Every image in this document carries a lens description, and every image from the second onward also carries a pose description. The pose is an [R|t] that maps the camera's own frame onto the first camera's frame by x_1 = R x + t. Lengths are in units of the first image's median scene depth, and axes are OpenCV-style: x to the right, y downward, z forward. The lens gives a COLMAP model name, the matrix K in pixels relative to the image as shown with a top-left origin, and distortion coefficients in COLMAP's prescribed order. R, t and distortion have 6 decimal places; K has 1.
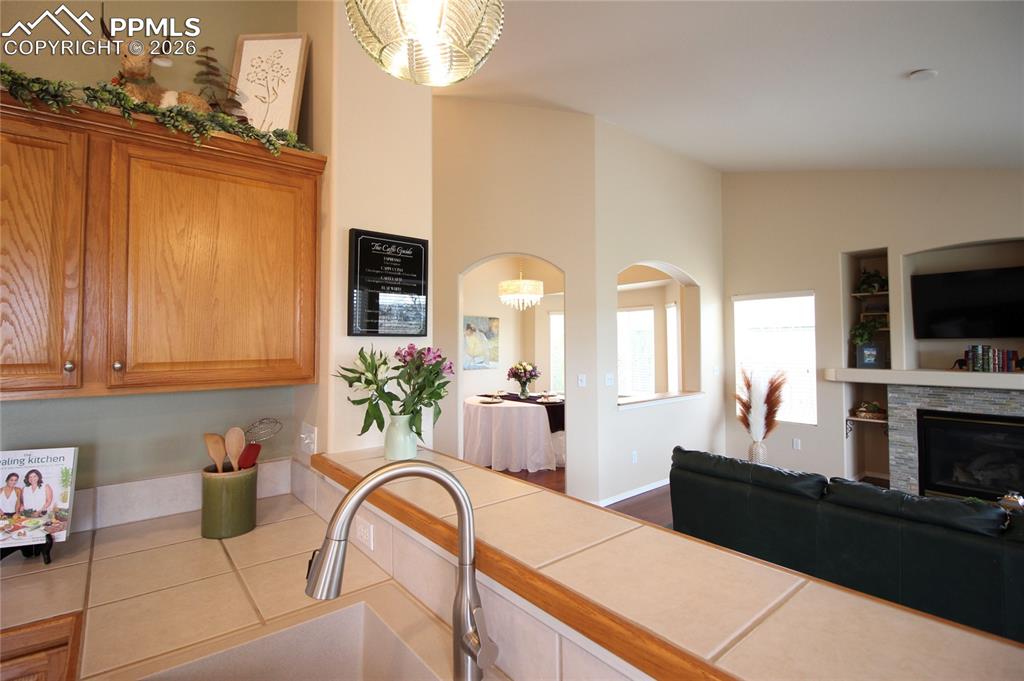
lens RADIAL K [[475.4, 0, 520.9], [0, 475.4, 327.6], [0, 0, 1]] dist [-0.000423, -0.013310]
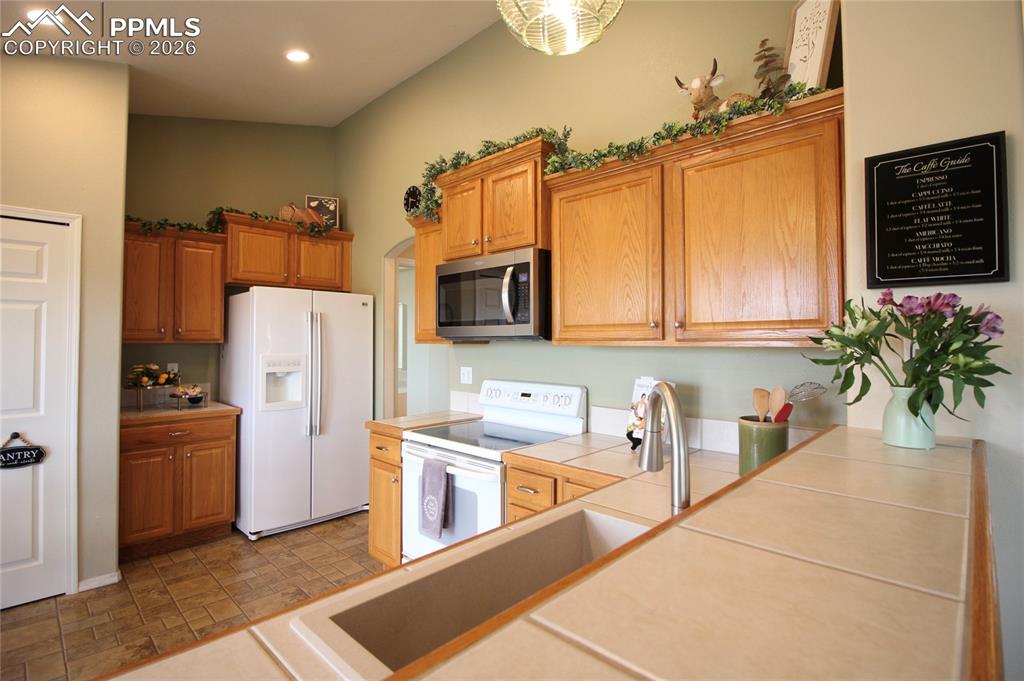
lens RADIAL K [[487.4, 0, 521.4], [0, 487.4, 330.0], [0, 0, 1]] dist [-0.001436, -0.012979]
pose [[0.115939, -0.015919, -0.993129, 0.146494], [0.032263, 0.999404, -0.012253, 0.028721], [0.992732, -0.030621, 0.116383, 0.110047]]
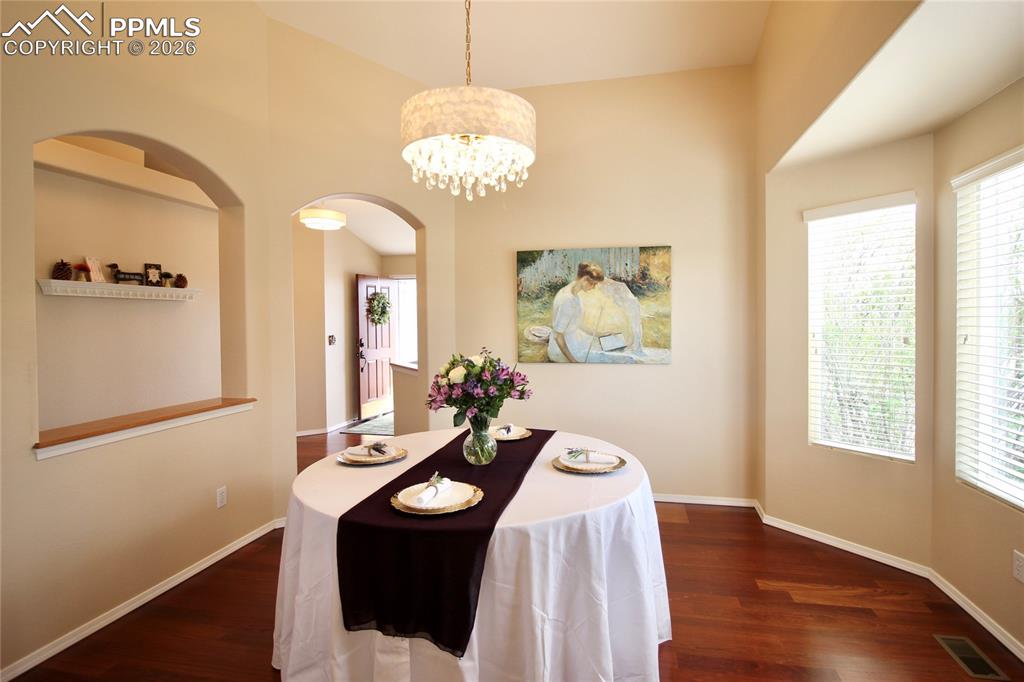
lens RADIAL K [[543.9, 0, 512.0], [0, 543.9, 341.0], [0, 0, 1]] dist [0.000000, -0.000162]
pose [[0.603442, 0.027652, -0.796928, 0.473059], [0.031573, 0.997786, 0.058528, 0.058502], [0.796782, -0.060480, 0.601233, 1.101673]]
